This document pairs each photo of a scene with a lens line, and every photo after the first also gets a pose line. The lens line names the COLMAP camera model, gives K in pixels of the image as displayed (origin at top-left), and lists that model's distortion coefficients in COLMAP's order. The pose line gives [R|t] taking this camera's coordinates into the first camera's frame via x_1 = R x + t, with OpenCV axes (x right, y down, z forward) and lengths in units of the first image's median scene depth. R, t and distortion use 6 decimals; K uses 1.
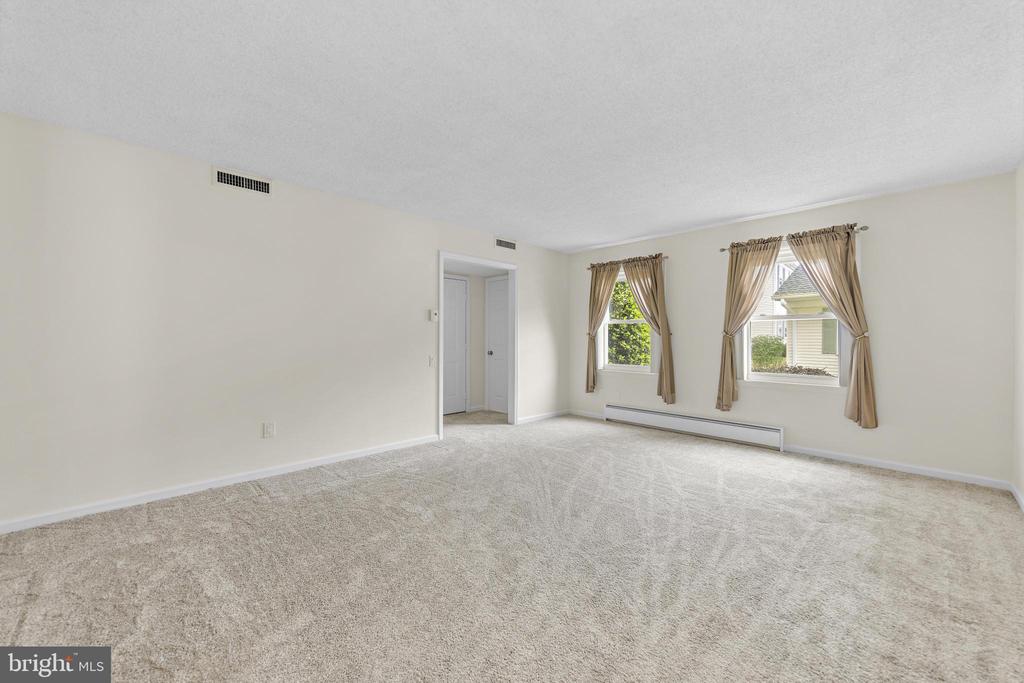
lens RADIAL K [[406.9, 0, 516.2], [0, 406.9, 332.6], [0, 0, 1]] dist [0.003376, 0.000325]
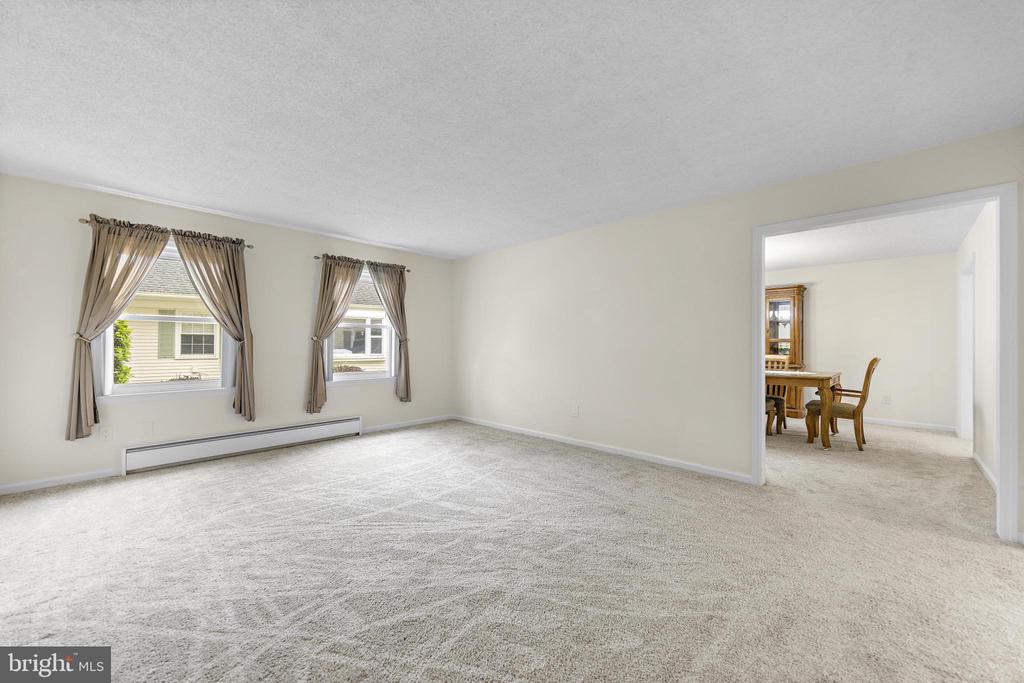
lens RADIAL K [[403.4, 0, 514.3], [0, 403.4, 338.7], [0, 0, 1]] dist [0.003533, 0.000122]
pose [[-0.053573, 0.008184, 0.998530, -0.493335], [-0.014968, 0.999847, -0.008998, 0.003996], [-0.998452, -0.015428, -0.053443, 0.502999]]
